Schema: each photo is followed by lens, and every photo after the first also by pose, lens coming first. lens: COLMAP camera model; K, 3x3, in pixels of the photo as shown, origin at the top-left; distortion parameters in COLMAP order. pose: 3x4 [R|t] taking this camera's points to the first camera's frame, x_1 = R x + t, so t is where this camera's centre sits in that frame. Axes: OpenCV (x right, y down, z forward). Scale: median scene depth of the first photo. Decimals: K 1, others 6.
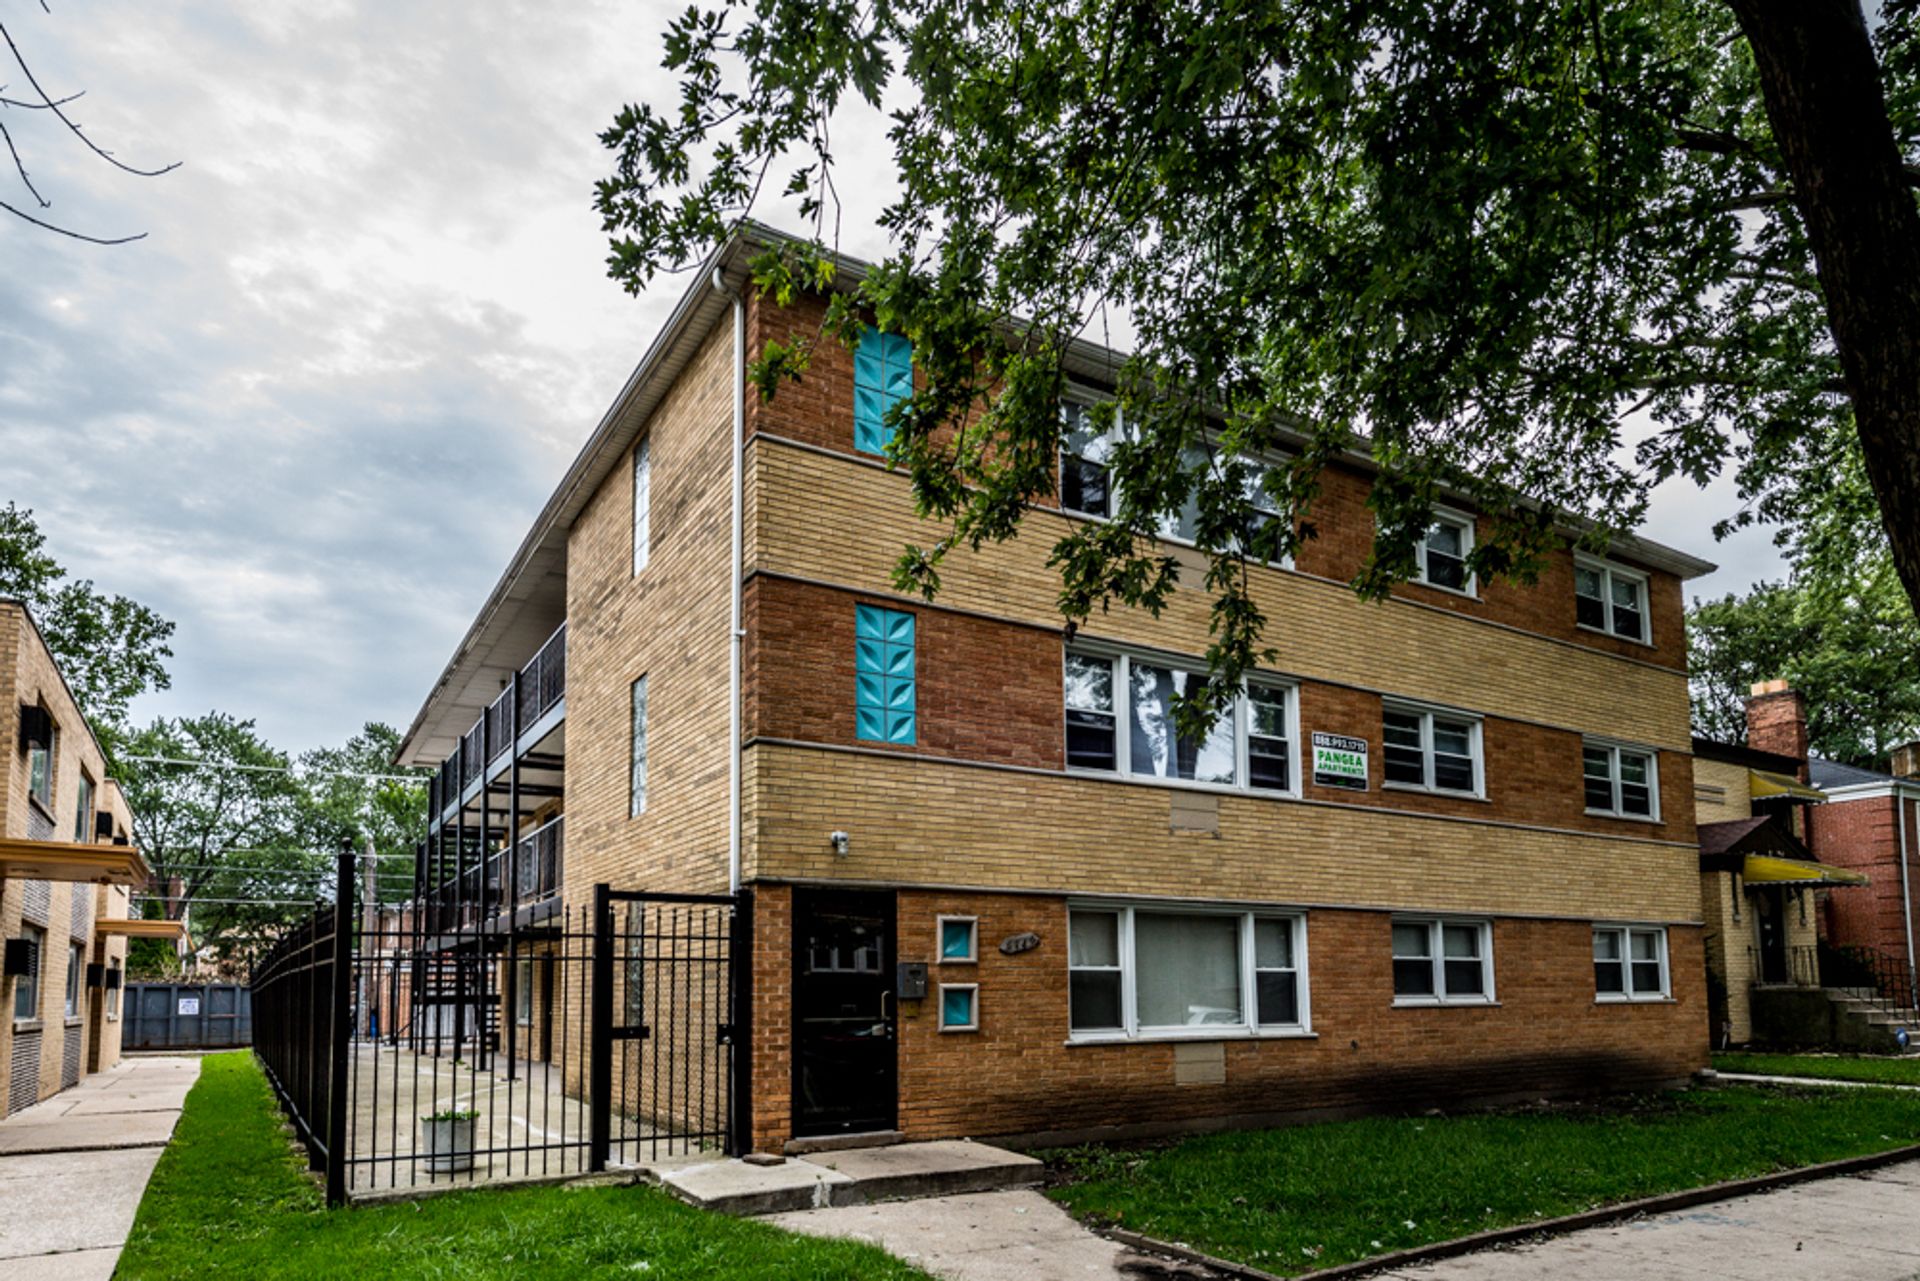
lens RADIAL K [[1218.1, 0, 950.7], [0, 1218.1, 637.5], [0, 0, 1]] dist [0.009022, -0.000744]
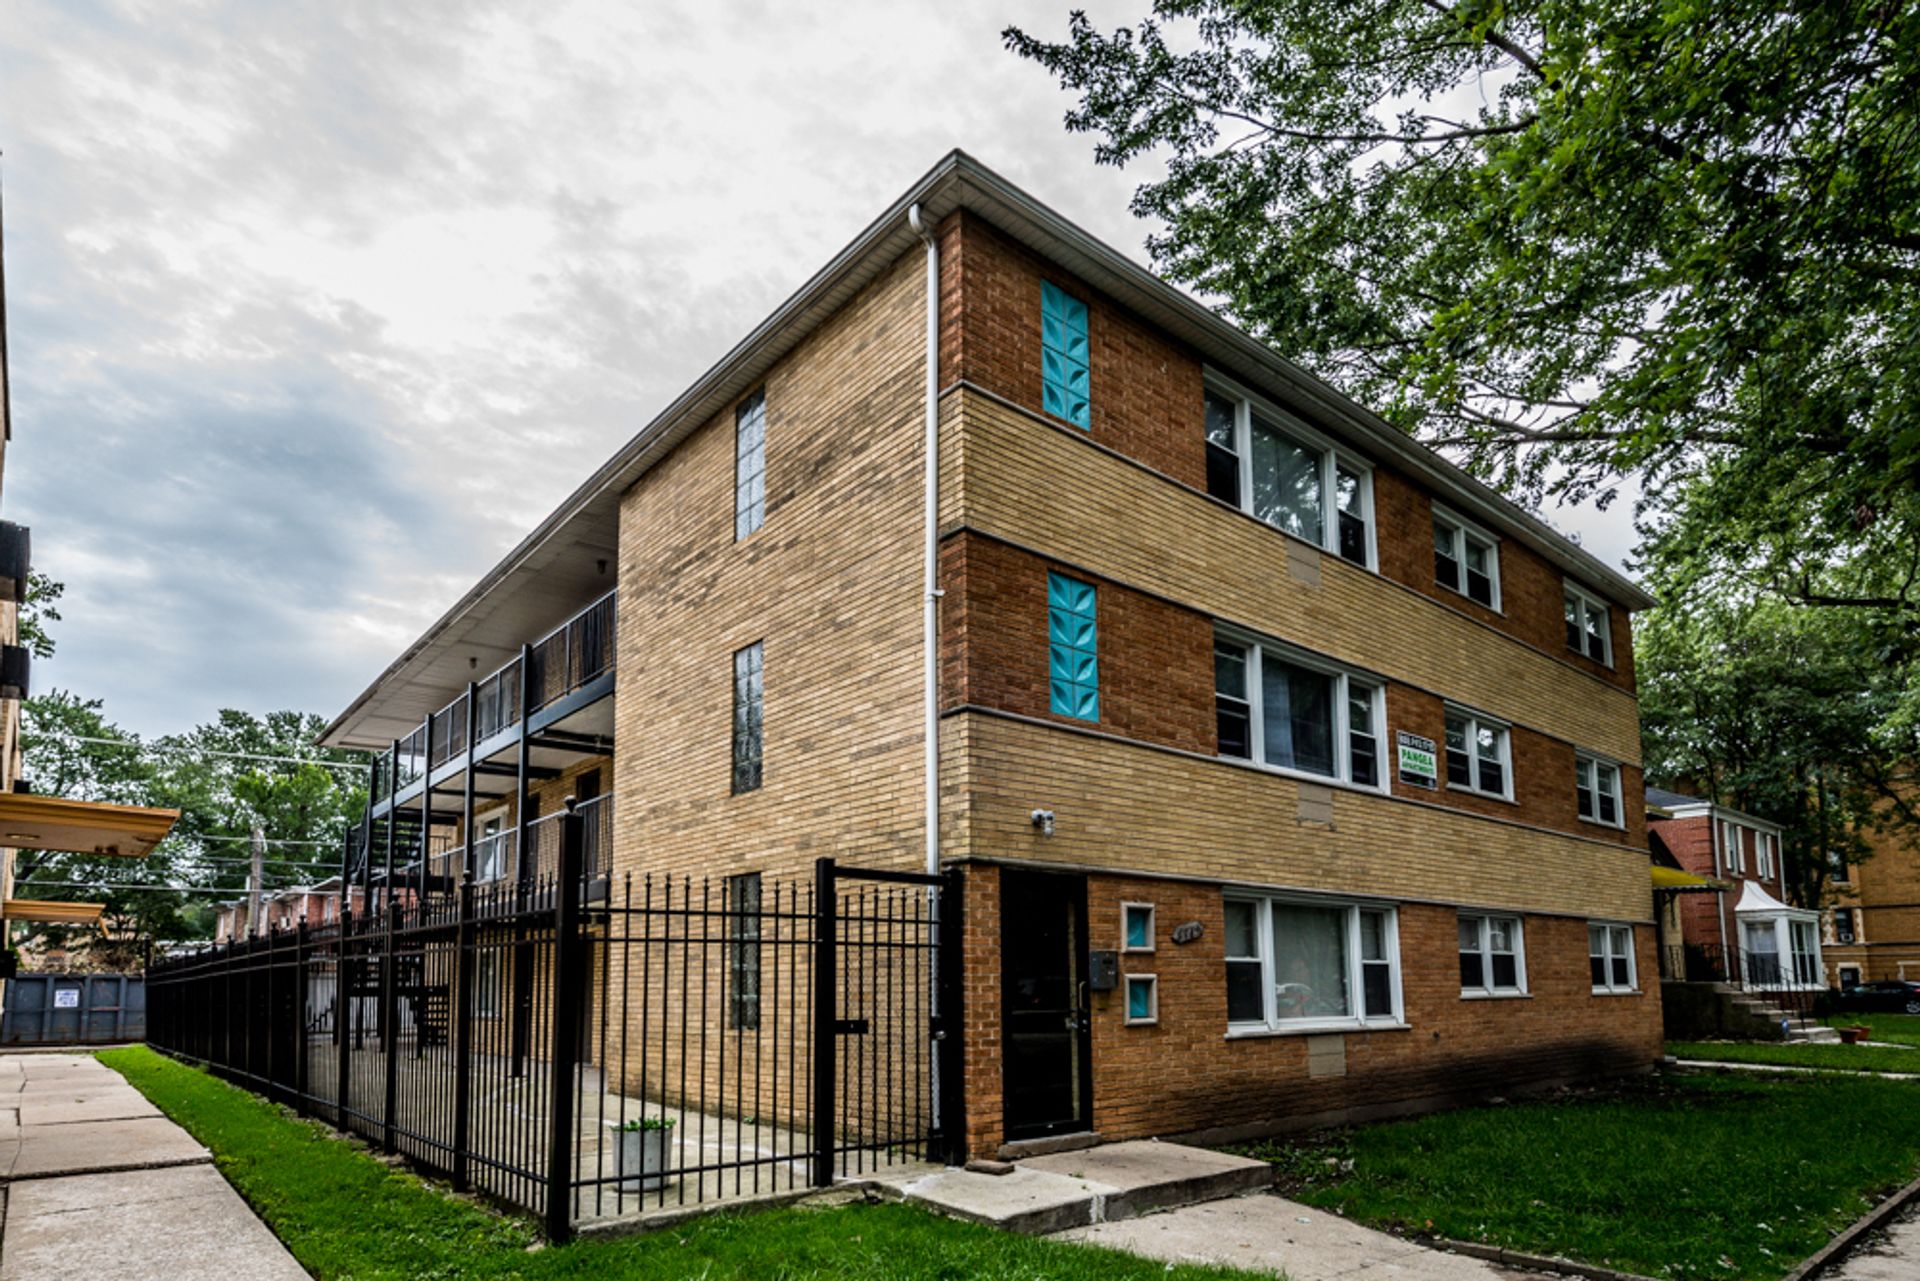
lens RADIAL K [[1119.9, 0, 960.0], [0, 1119.9, 640.5], [0, 0, 1]] dist [0.013207, -0.005186]
pose [[0.987363, 0.048429, 0.150891, -0.260838], [-0.046141, 0.998761, -0.018631, 0.043610], [-0.151606, 0.011433, 0.988375, 0.142448]]
